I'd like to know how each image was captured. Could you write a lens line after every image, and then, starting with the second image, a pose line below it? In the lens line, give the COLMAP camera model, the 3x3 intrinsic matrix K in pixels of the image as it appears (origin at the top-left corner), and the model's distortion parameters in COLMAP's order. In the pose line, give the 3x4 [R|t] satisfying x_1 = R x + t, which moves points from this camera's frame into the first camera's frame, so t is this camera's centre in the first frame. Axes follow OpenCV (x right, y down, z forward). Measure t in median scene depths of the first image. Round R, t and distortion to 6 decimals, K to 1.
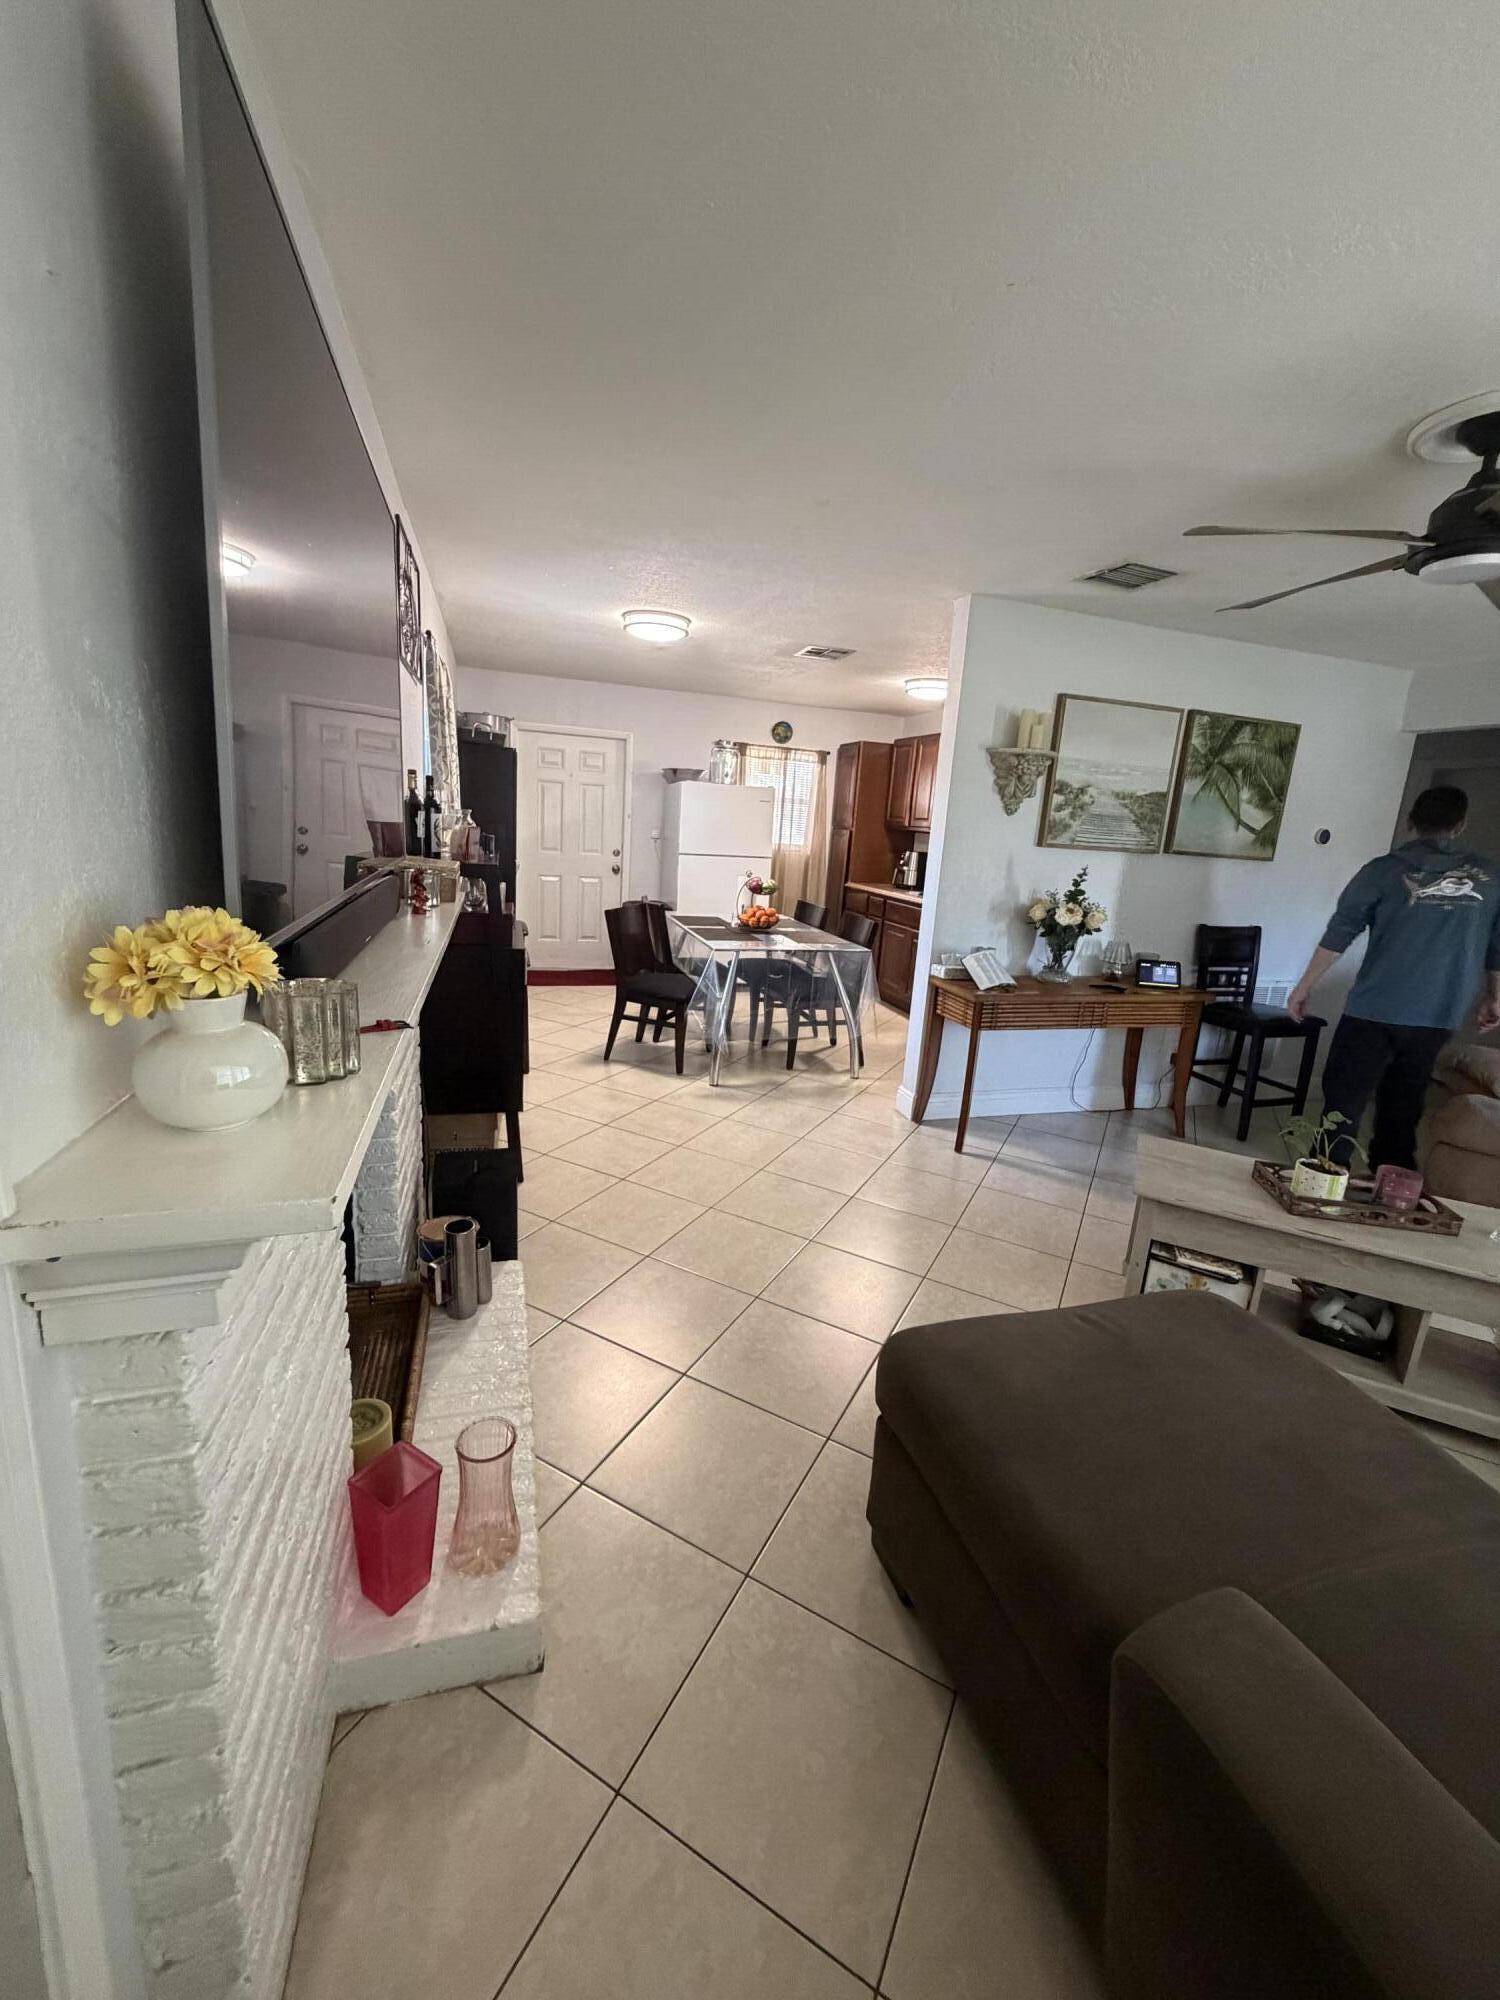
lens RADIAL K [[795.7, 0, 743.6], [0, 795.7, 986.9], [0, 0, 1]] dist [-0.001218, 0.000500]
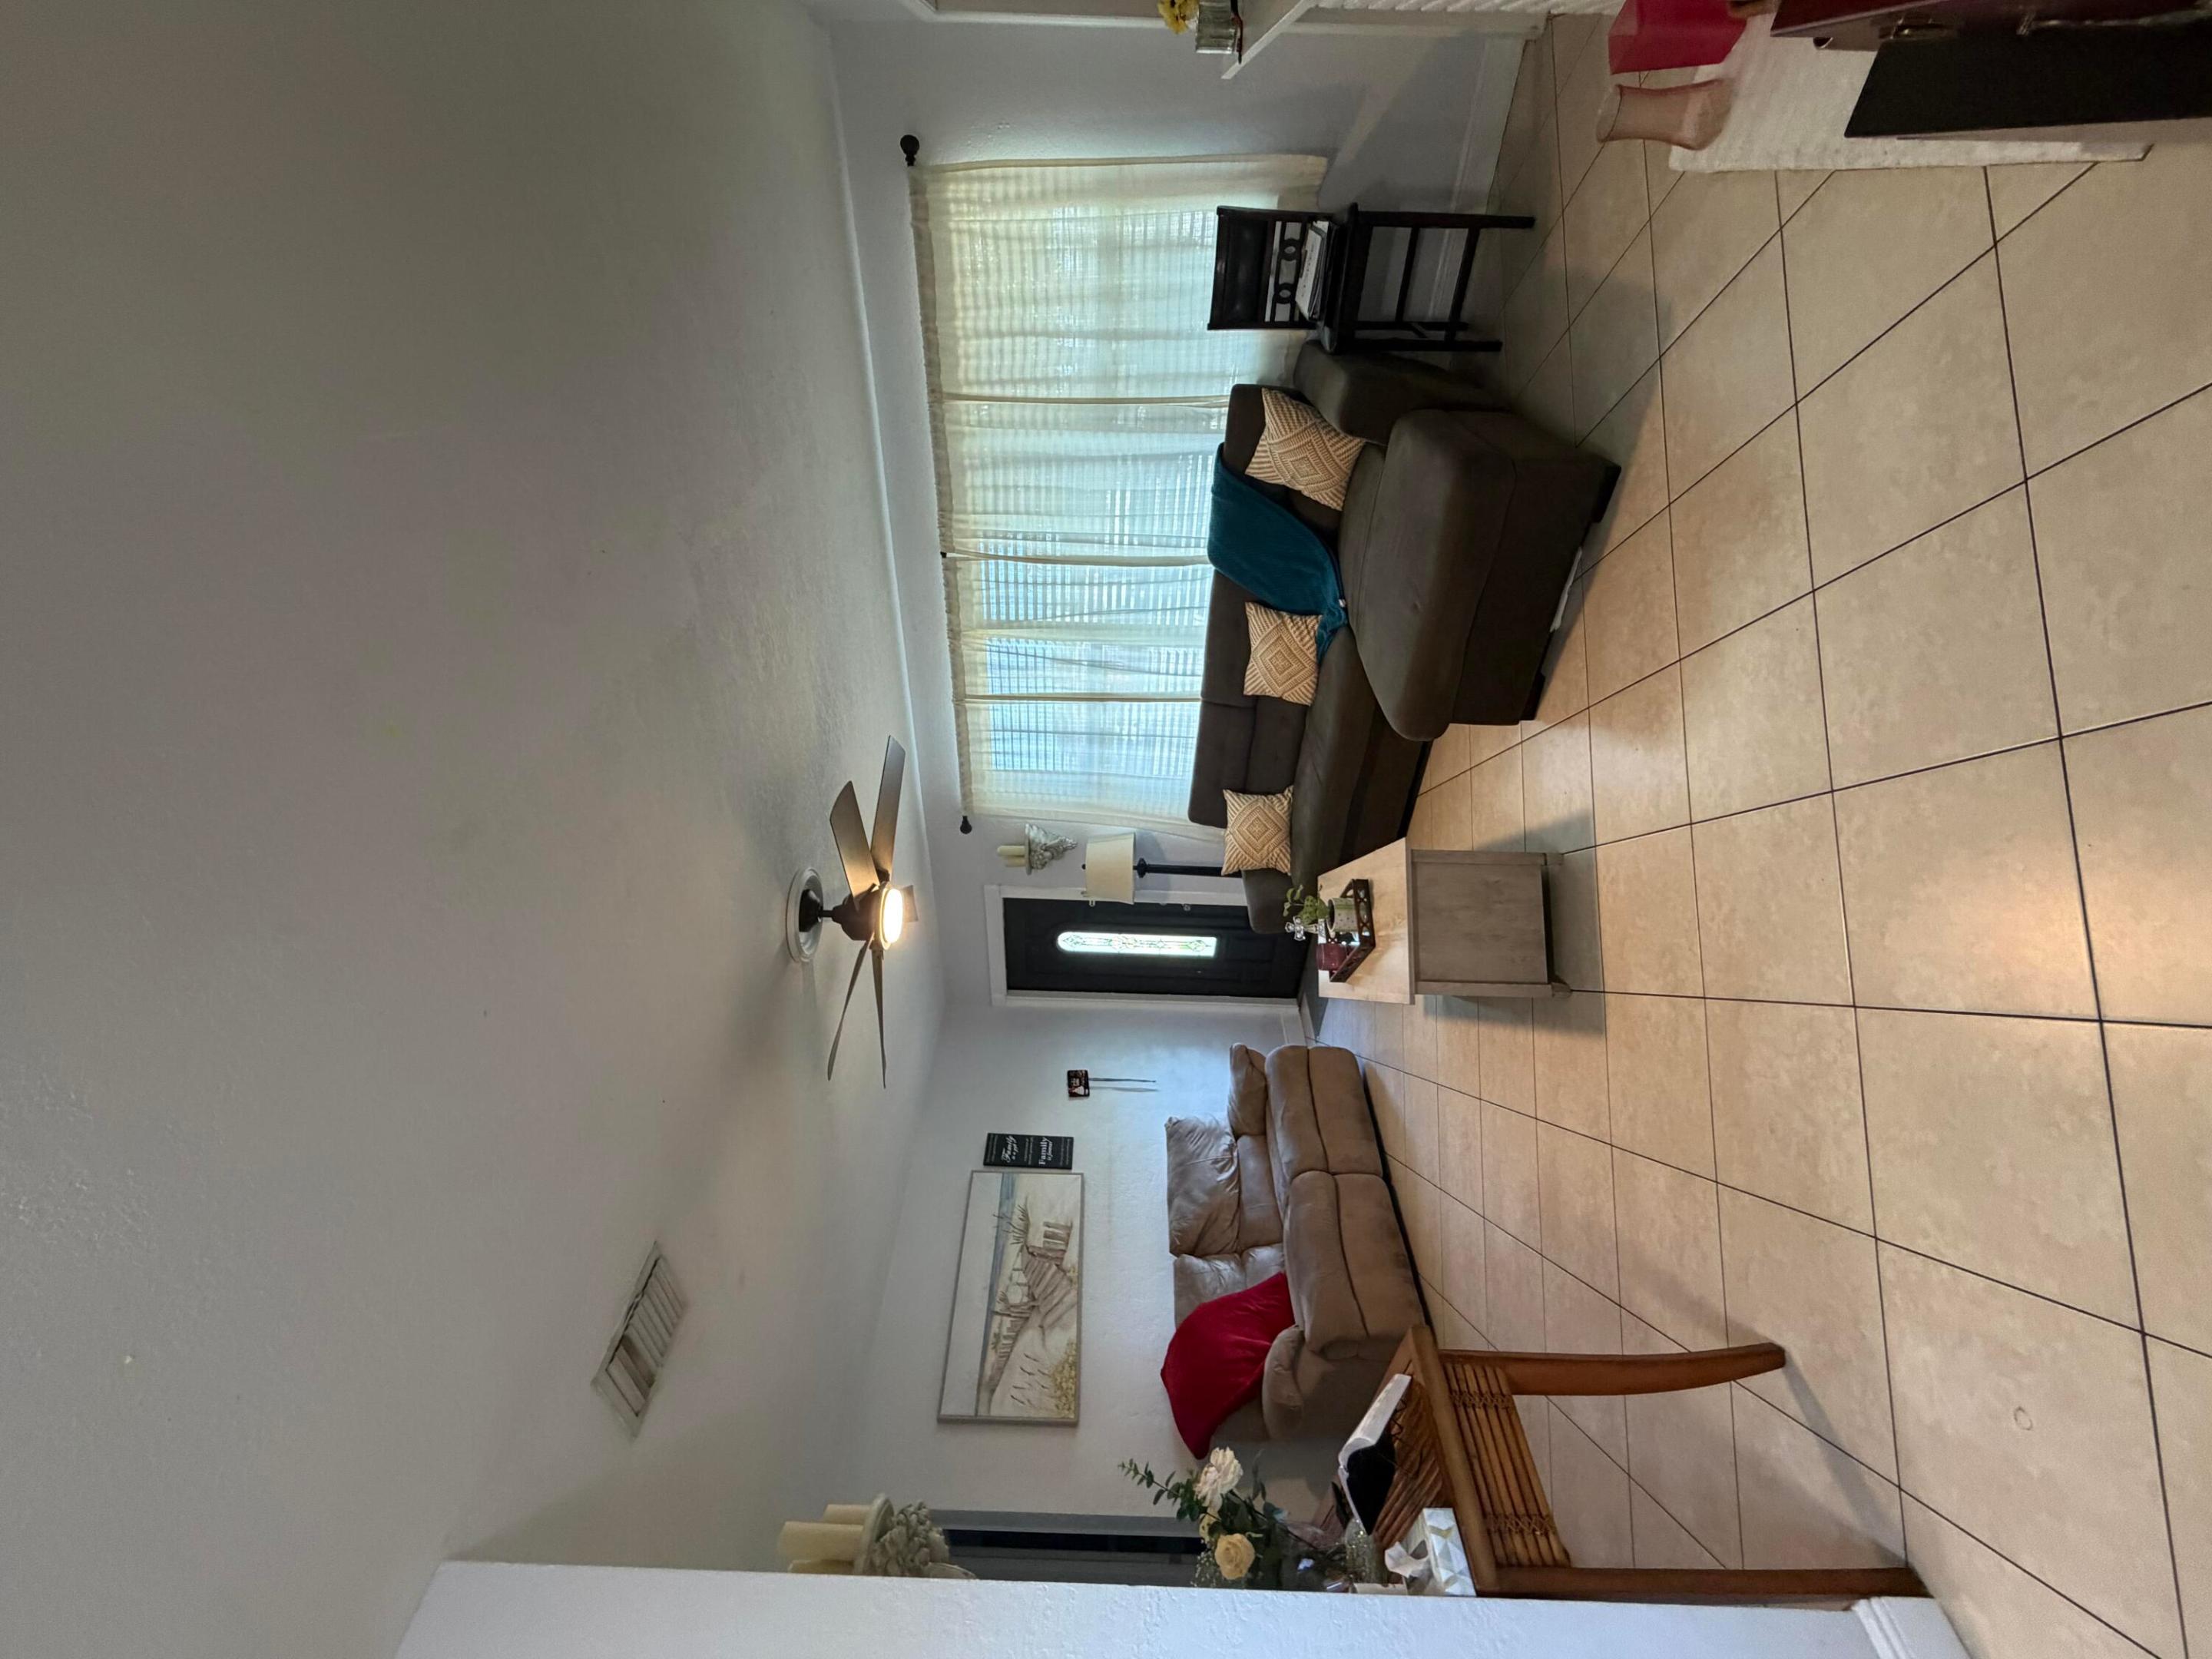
lens RADIAL K [[880.0, 0, 1089.8], [0, 880.0, 828.6], [0, 0, 1]] dist [-0.001218, 0.000500]
pose [[-0.074395, 0.601971, 0.795045, -0.308093], [0.980960, -0.099248, 0.166937, -0.258032], [0.179398, 0.792326, -0.583126, 1.150390]]
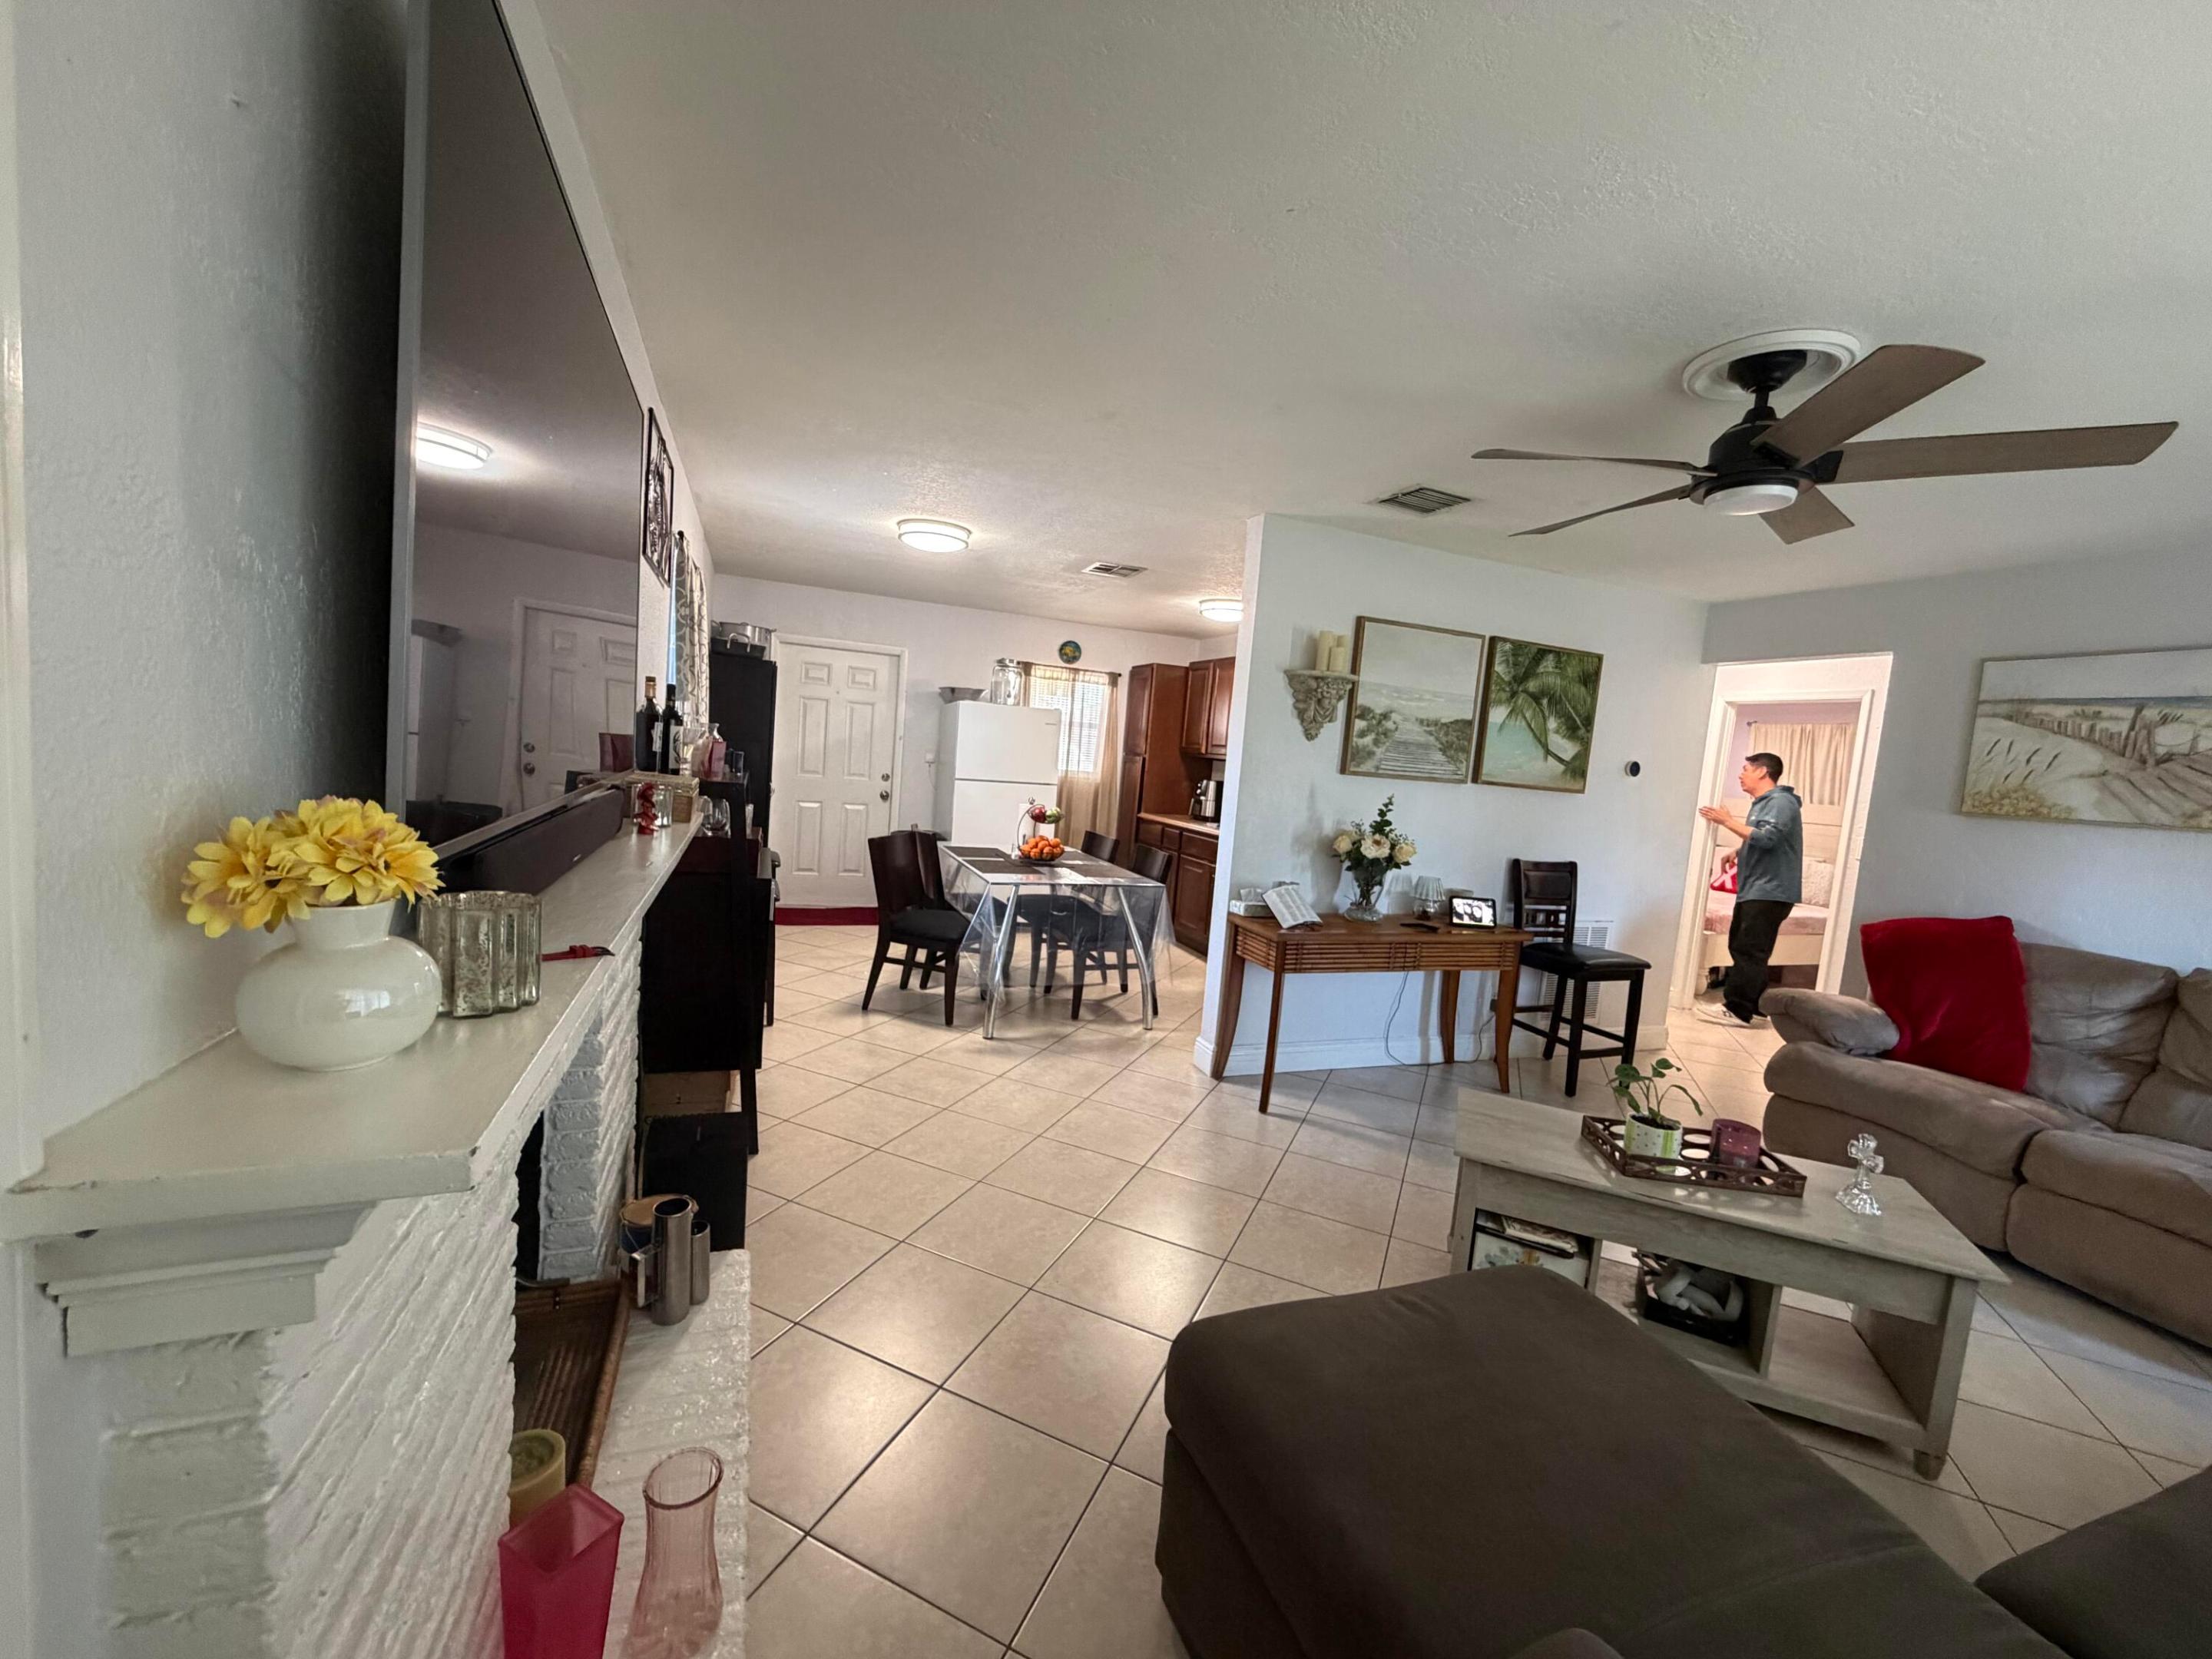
lens RADIAL K [[880.0, 0, 1089.8], [0, 880.0, 828.6], [0, 0, 1]] dist [-0.001218, 0.000500]
pose [[0.997693, 0.010076, 0.067133, 0.009833], [-0.002233, 0.993258, -0.115904, 0.009316], [-0.067848, 0.115487, 0.990989, 0.007129]]
